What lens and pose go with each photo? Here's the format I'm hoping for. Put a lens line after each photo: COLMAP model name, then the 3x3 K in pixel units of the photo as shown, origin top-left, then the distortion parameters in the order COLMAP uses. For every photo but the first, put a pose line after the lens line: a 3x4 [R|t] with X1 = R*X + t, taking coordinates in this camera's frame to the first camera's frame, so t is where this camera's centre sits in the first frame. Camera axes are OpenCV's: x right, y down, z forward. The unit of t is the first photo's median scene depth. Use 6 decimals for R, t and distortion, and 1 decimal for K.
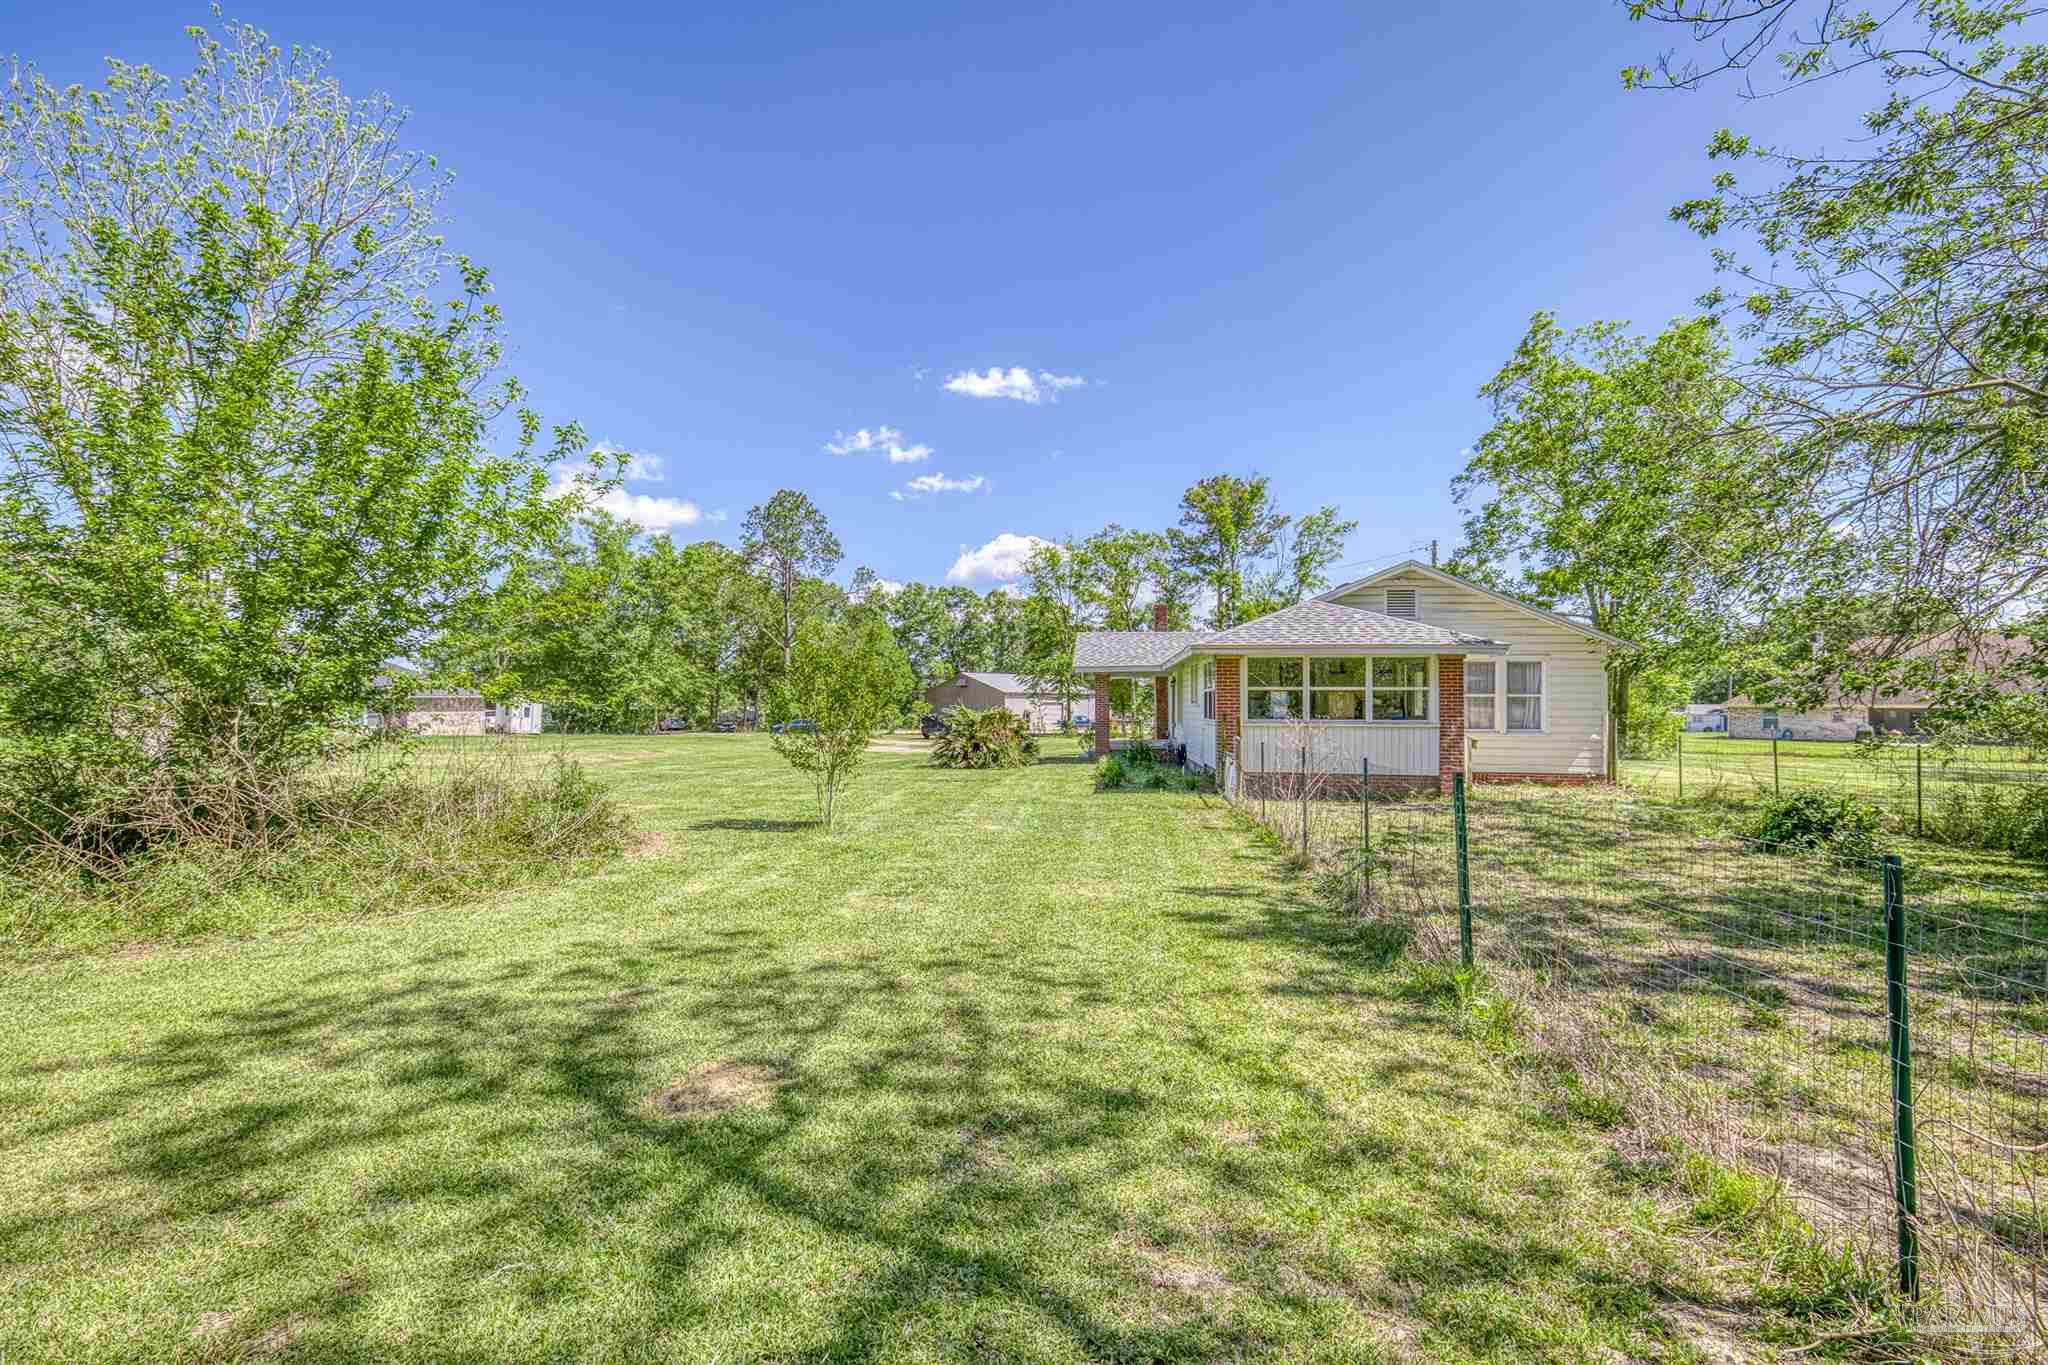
lens RADIAL K [[879.3, 0, 1015.8], [0, 879.3, 694.9], [0, 0, 1]] dist [0.002408, 0.000435]
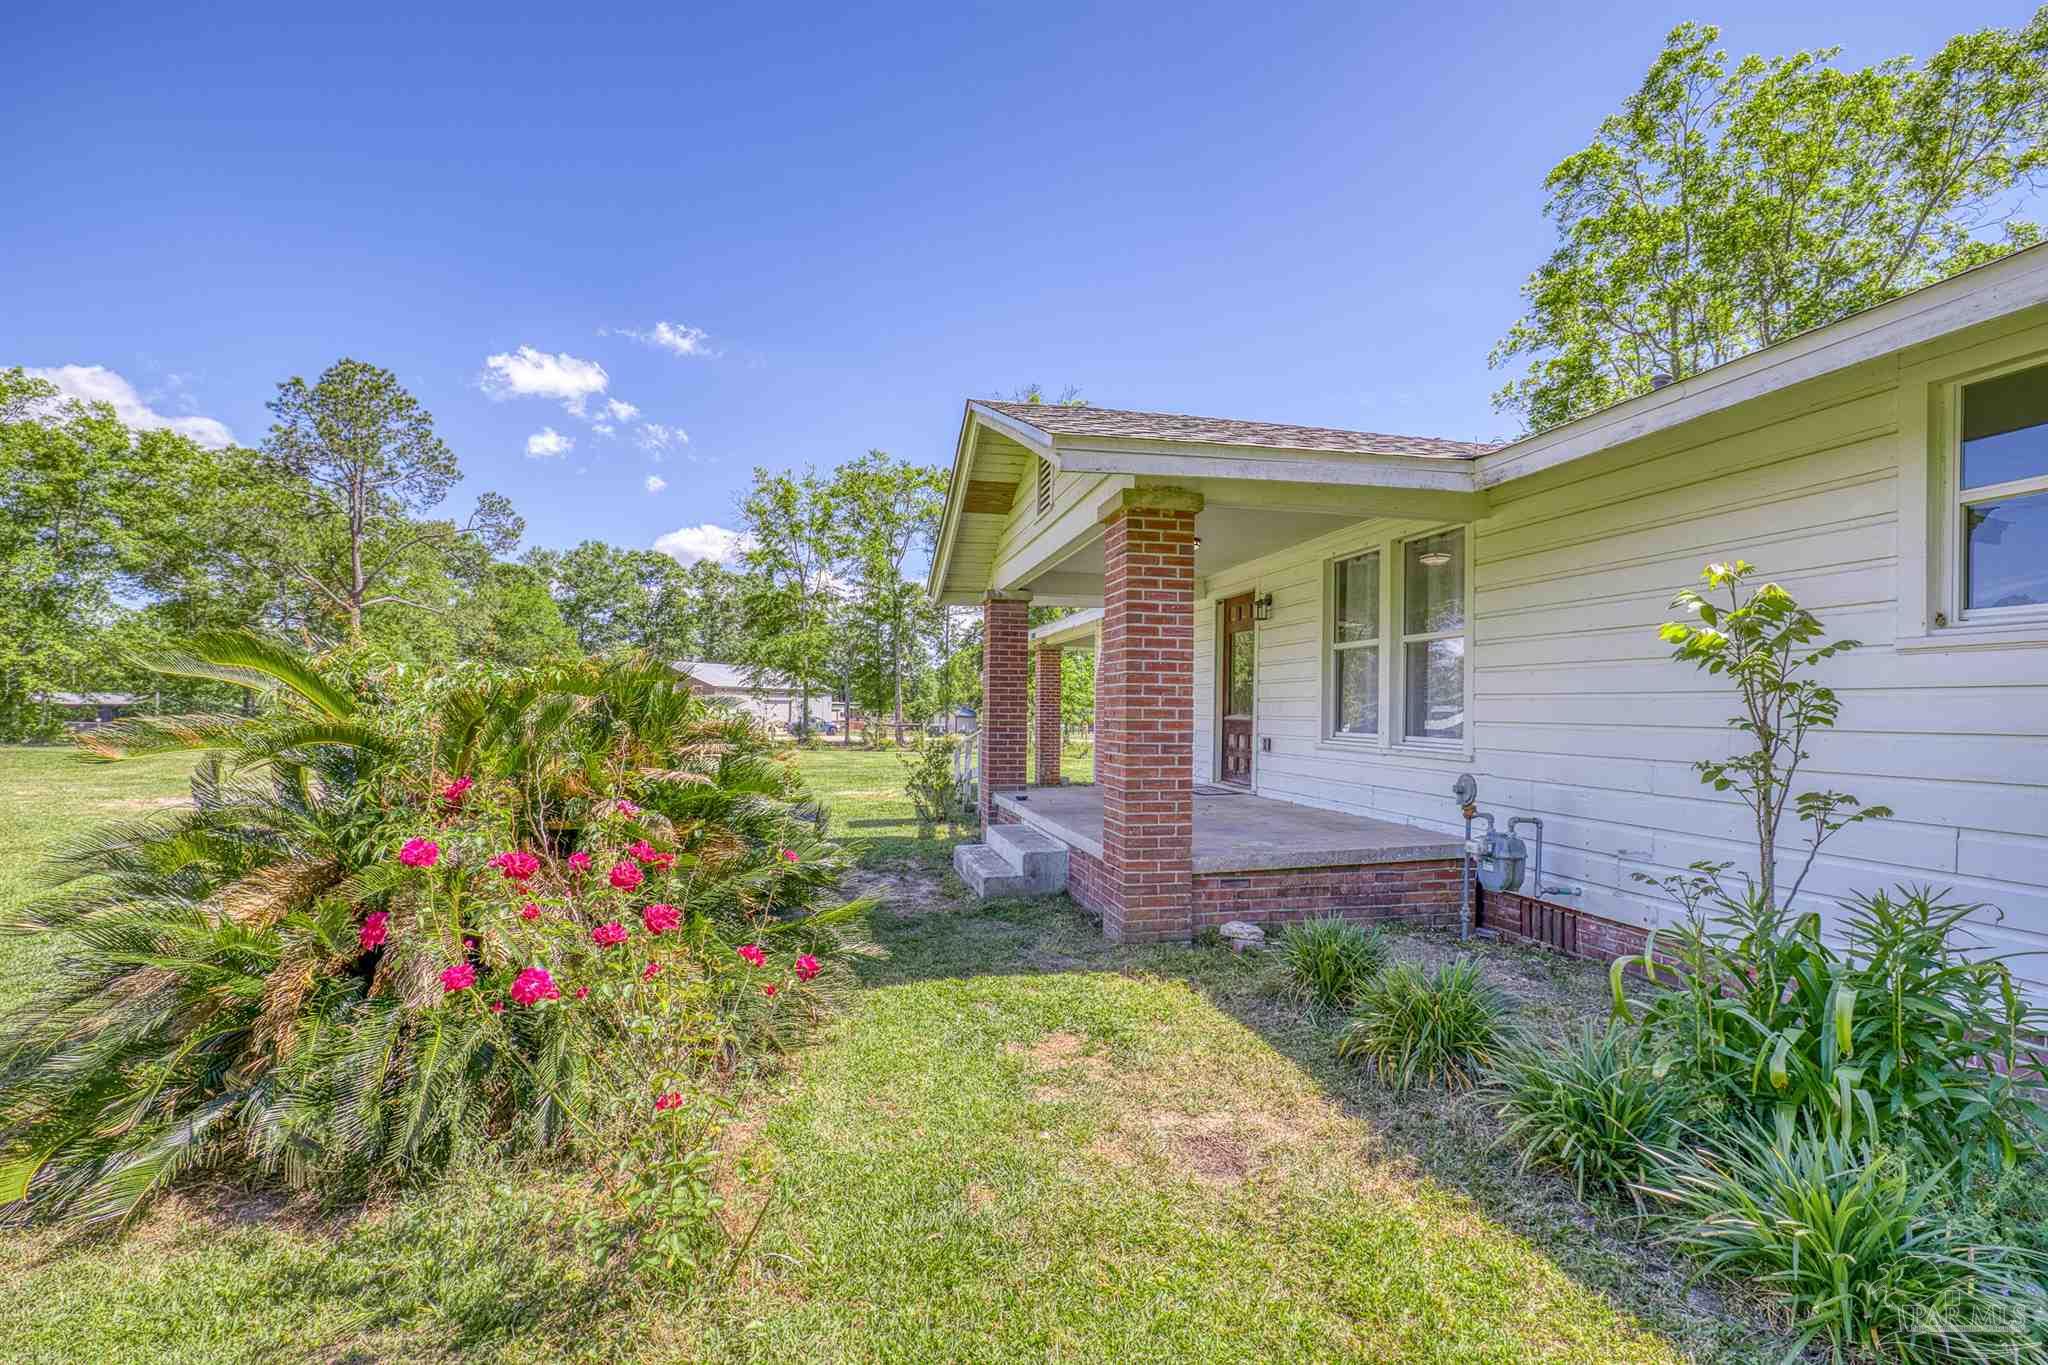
lens RADIAL K [[879.3, 0, 1015.8], [0, 879.3, 694.9], [0, 0, 1]] dist [0.002408, 0.000435]
pose [[0.951353, 0.015934, 0.307691, 0.002207], [-0.014782, 0.999872, -0.006074, 0.006437], [-0.307749, 0.001230, 0.951467, 0.235662]]
